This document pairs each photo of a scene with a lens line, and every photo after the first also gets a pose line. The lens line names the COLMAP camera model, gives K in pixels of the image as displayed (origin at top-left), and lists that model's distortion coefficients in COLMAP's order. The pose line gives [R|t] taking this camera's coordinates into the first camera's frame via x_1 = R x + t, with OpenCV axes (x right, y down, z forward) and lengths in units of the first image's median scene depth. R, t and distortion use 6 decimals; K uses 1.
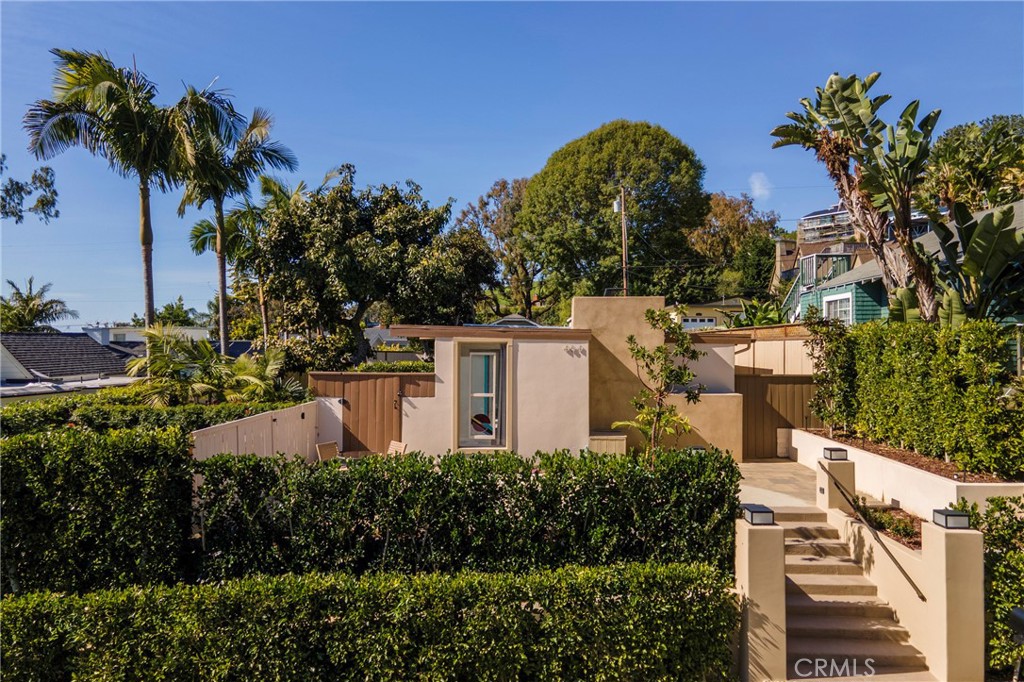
lens RADIAL K [[746.2, 0, 513.0], [0, 746.2, 343.6], [0, 0, 1]] dist [0.029325, 0.028112]
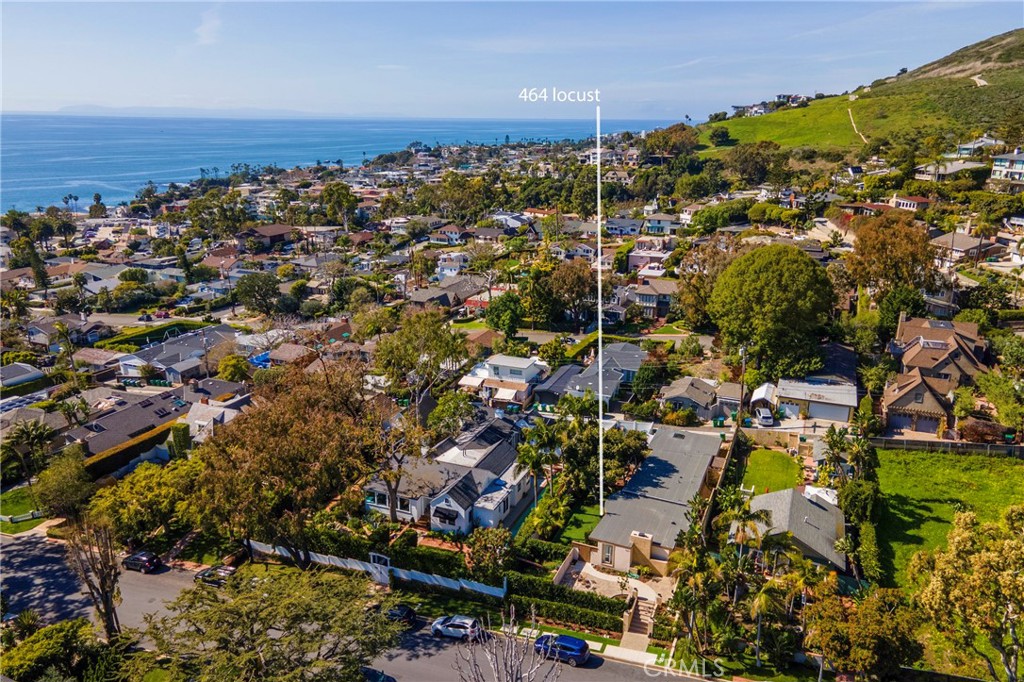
lens RADIAL K [[743.6, 0, 515.7], [0, 743.6, 351.7], [0, 0, 1]] dist [0.037686, 0.000365]
pose [[0.929981, 0.116211, -0.348754, 0.892614], [-0.006417, 0.953703, 0.300680, -2.501657], [0.367550, -0.277389, 0.887672, -2.955422]]
